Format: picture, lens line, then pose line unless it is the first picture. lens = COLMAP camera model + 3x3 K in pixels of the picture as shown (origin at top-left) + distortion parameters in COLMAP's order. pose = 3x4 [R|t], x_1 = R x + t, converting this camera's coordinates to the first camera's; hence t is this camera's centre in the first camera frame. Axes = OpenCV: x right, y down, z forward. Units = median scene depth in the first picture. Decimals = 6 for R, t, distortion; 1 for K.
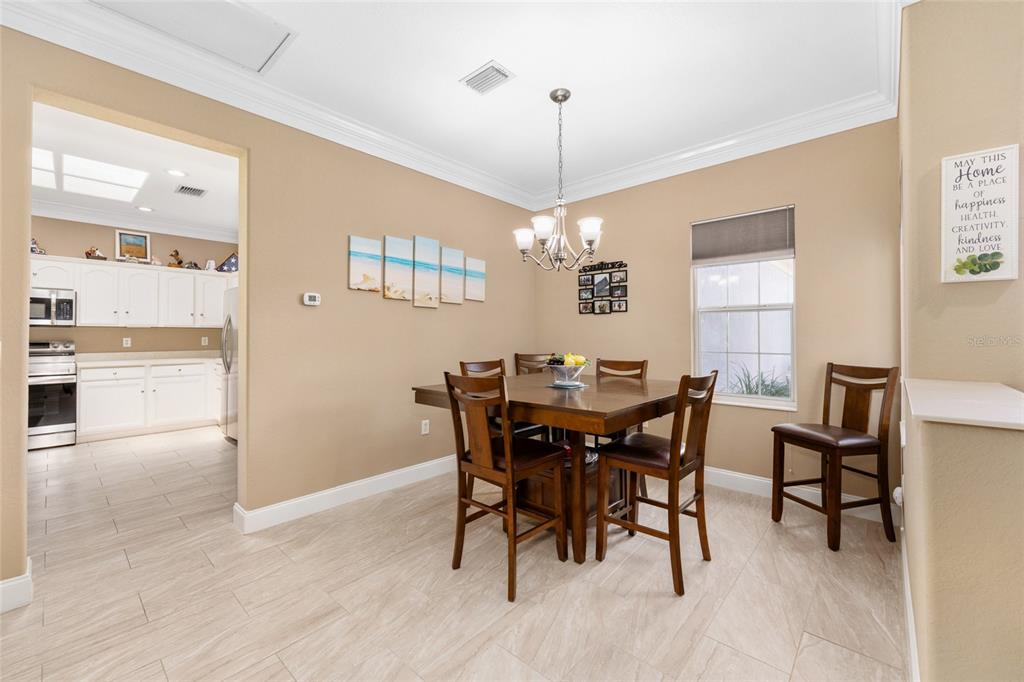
lens RADIAL K [[412.0, 0, 514.9], [0, 412.0, 338.9], [0, 0, 1]] dist [-0.003269, 0.000511]
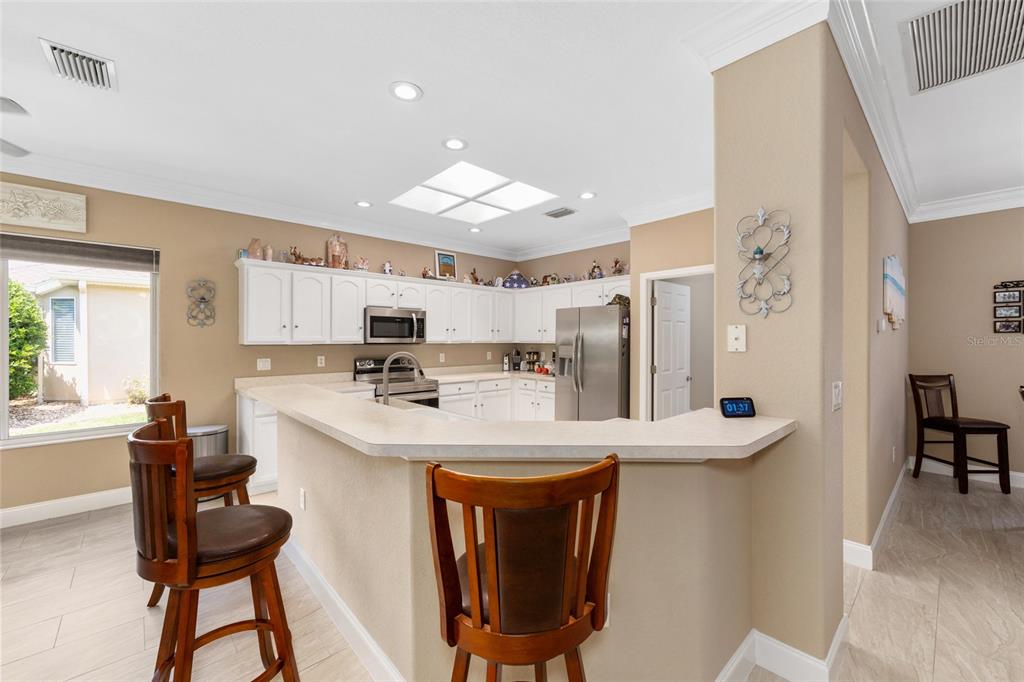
lens RADIAL K [[412.0, 0, 513.2], [0, 412.0, 342.4], [0, 0, 1]] dist [-0.003269, 0.000511]
pose [[0.995186, 0.000806, -0.097999, -1.250761], [-0.000974, 0.999998, -0.001659, -0.054620], [0.097997, 0.001746, 0.995185, -0.049611]]
